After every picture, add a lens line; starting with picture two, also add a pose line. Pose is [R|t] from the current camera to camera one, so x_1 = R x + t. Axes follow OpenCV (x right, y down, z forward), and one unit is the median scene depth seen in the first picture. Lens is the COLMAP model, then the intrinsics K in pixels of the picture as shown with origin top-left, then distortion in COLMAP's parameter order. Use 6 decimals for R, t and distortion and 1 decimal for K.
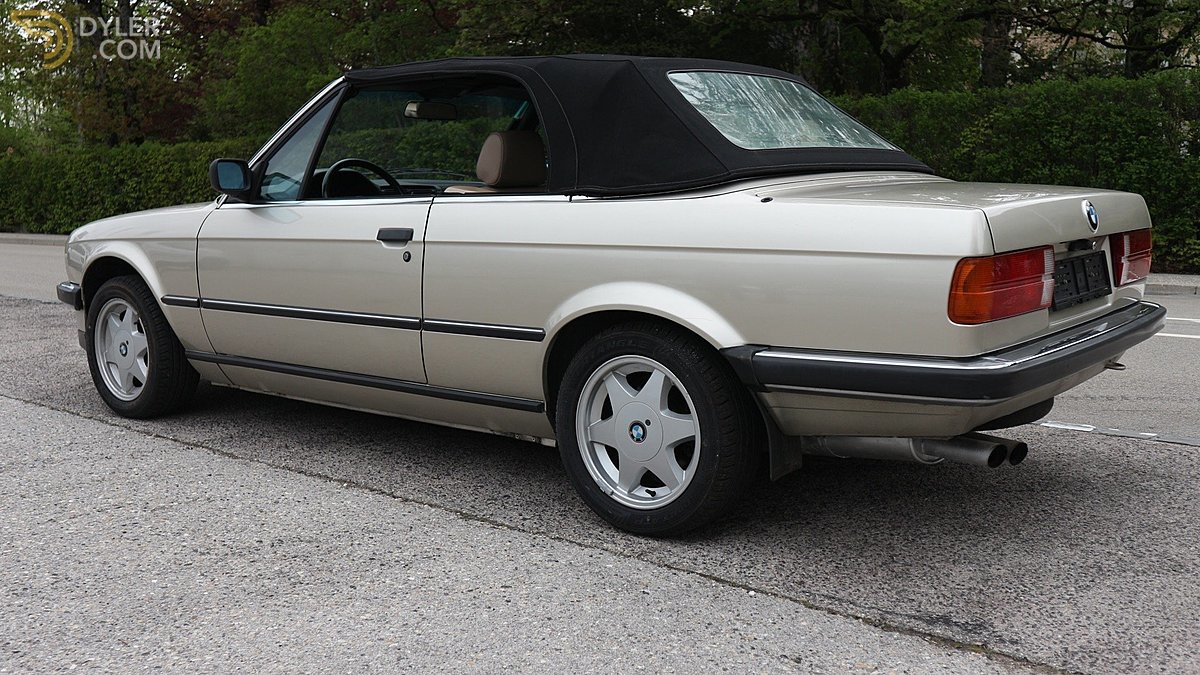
lens RADIAL K [[1207.4, 0, 587.1], [0, 1207.4, 335.0], [0, 0, 1]] dist [-0.016169, 0.000000]
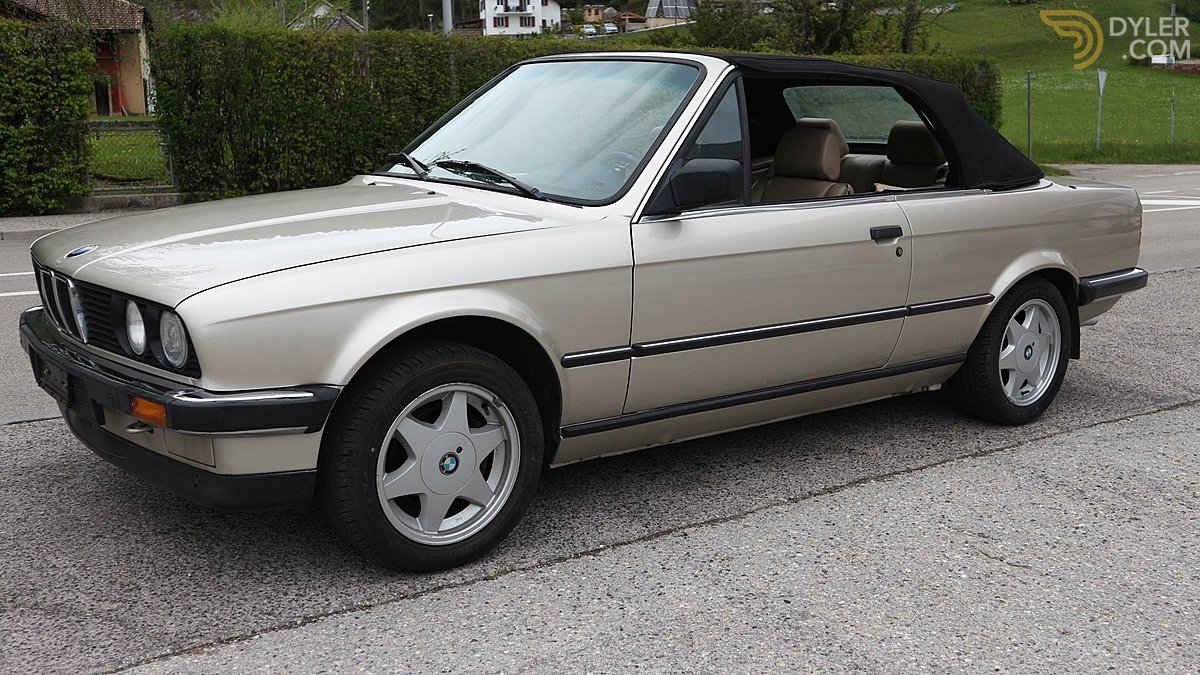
lens RADIAL K [[1207.4, 0, 595.0], [0, 1207.4, 342.9], [0, 0, 1]] dist [-0.016169, 0.000000]
pose [[0.214757, -0.175599, 0.960752, -1.250079], [0.106337, 0.982060, 0.155724, -0.180756], [-0.970861, 0.068720, 0.229577, 1.016225]]
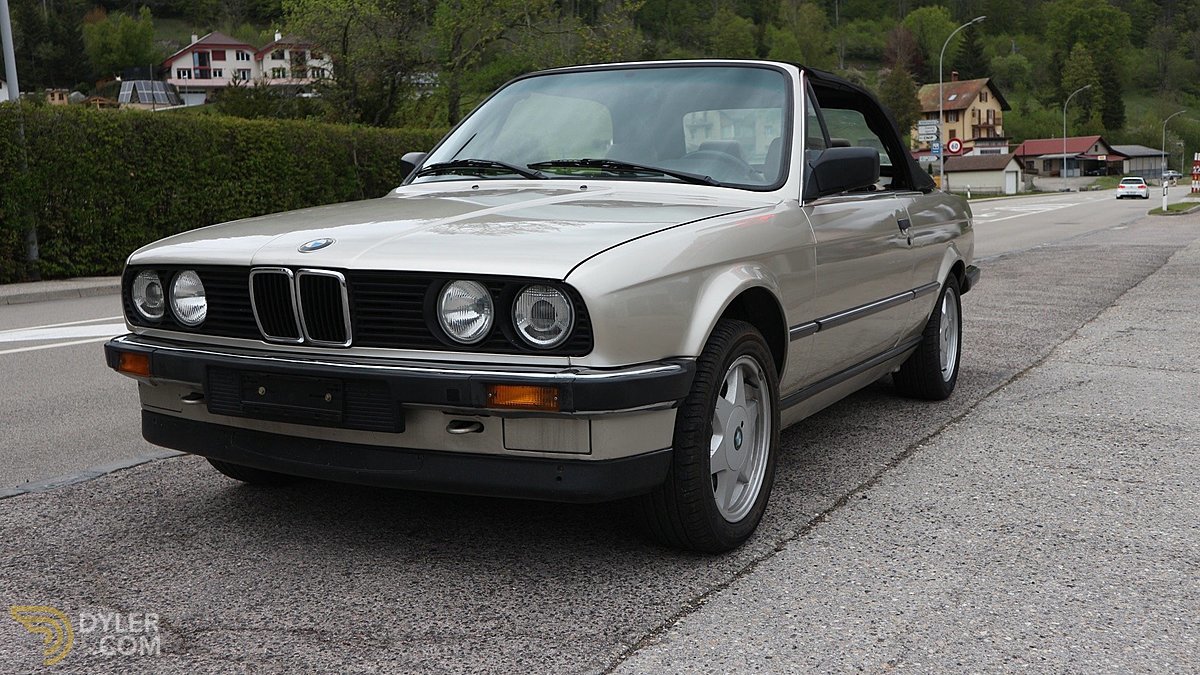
lens RADIAL K [[1207.4, 0, 592.4], [0, 1207.4, 342.8], [0, 0, 1]] dist [-0.016169, 0.000000]
pose [[-0.205851, -0.107863, 0.972621, -1.263871], [0.131295, 0.981876, 0.136677, -0.170837], [-0.969735, 0.155836, -0.187958, 1.542139]]
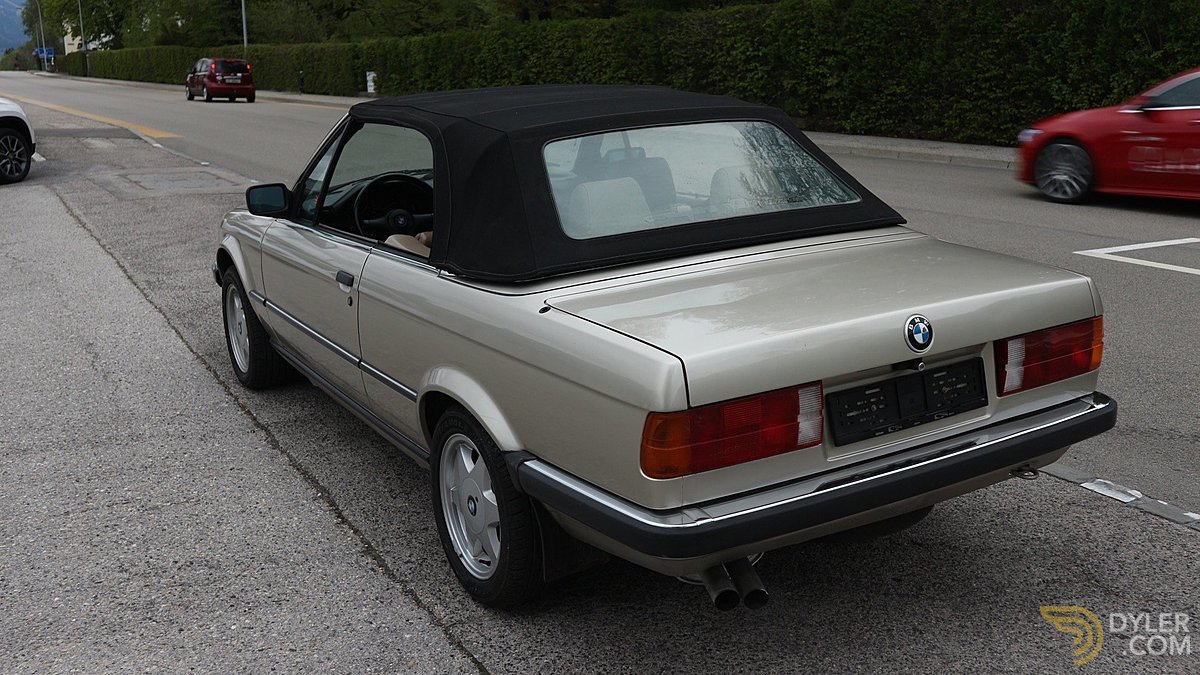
lens RADIAL K [[1207.4, 0, 581.2], [0, 1207.4, 347.1], [0, 0, 1]] dist [-0.016169, 0.000000]
pose [[0.931383, 0.069141, -0.357414, 0.431152], [-0.020420, 0.990175, 0.138335, -0.177179], [0.363467, -0.121545, 0.923644, 0.070218]]
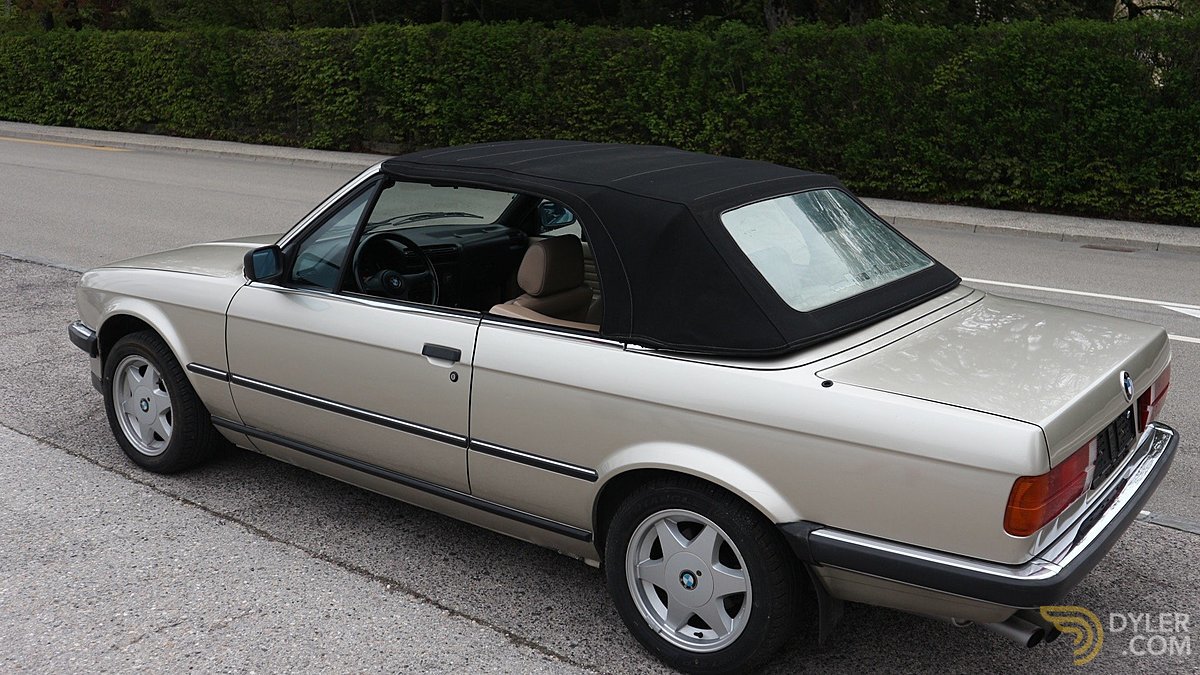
lens RADIAL K [[1216.6, 0, 584.5], [0, 1216.6, 335.7], [0, 0, 1]] dist [-0.013483, 0.000000]
pose [[0.998775, 0.015676, 0.046935, -0.087720], [-0.020601, 0.994114, 0.106359, -0.209372], [-0.044991, -0.107196, 0.993219, -0.018643]]
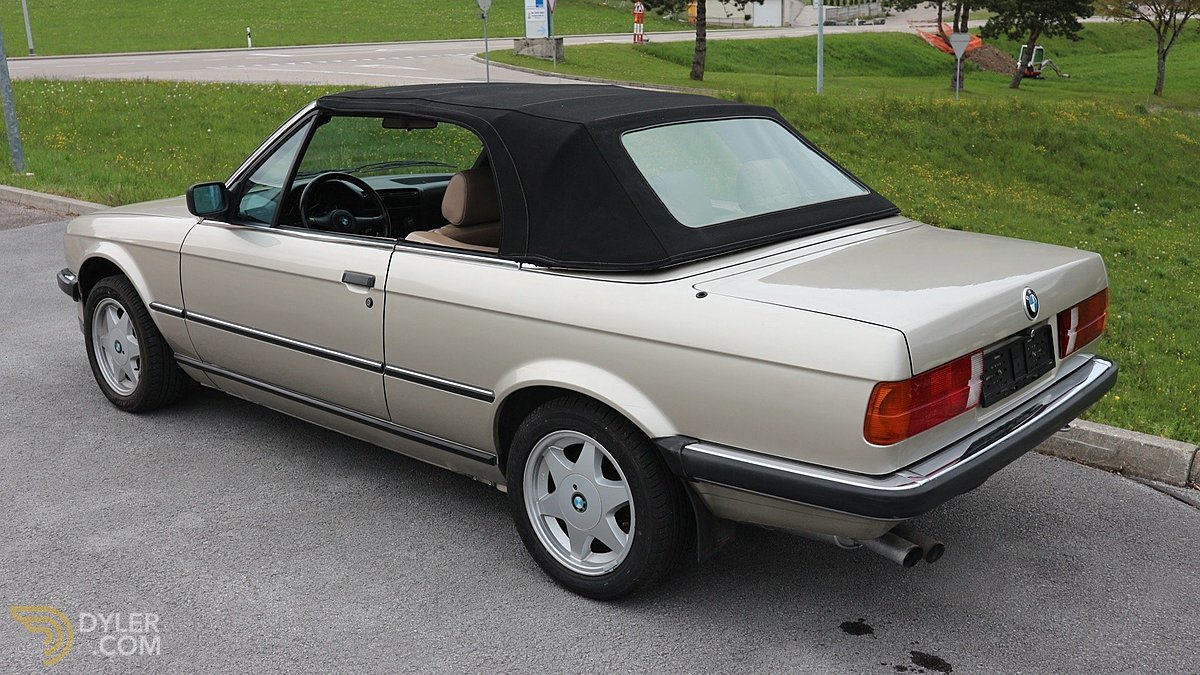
lens RADIAL K [[1207.4, 0, 579.2], [0, 1207.4, 335.0], [0, 0, 1]] dist [-0.016169, 0.000000]
pose [[0.998940, 0.018528, -0.042148, 0.072178], [-0.013757, 0.993746, 0.110810, -0.152965], [0.043938, -0.110113, 0.992947, -0.014161]]
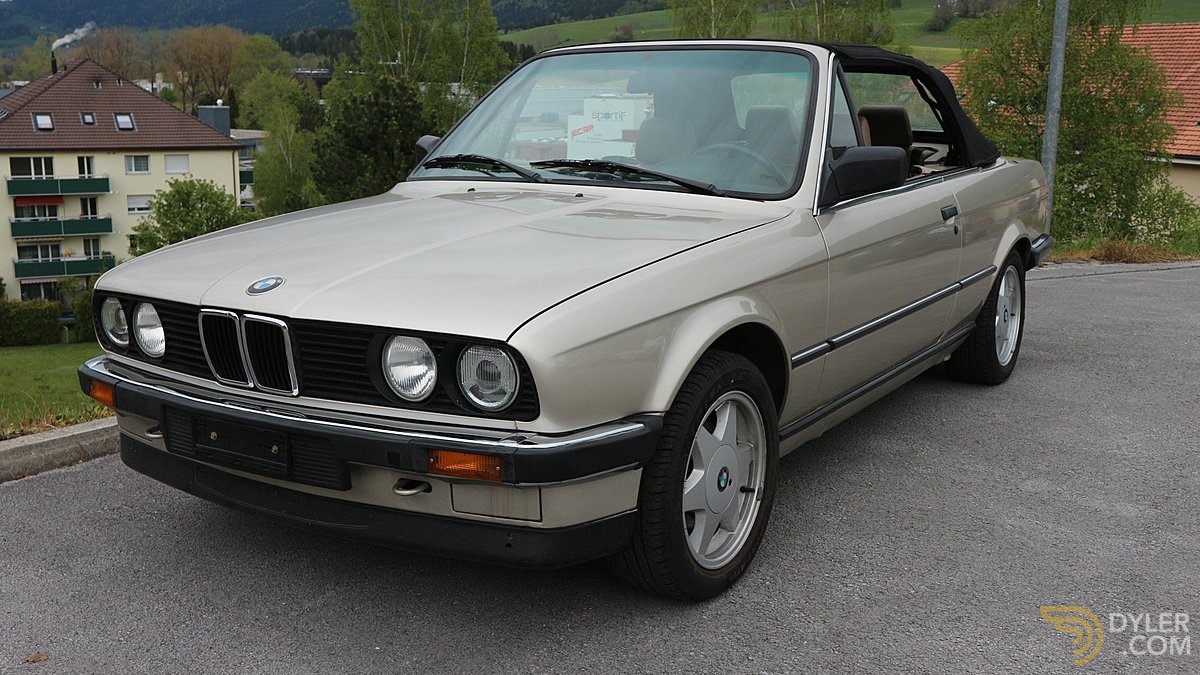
lens RADIAL K [[1207.4, 0, 595.0], [0, 1207.4, 330.9], [0, 0, 1]] dist [-0.016169, 0.000000]
pose [[-0.115421, -0.176135, 0.977576, -1.214733], [0.137636, 0.971824, 0.191349, -0.232993], [-0.983735, 0.156636, -0.087926, 1.435109]]
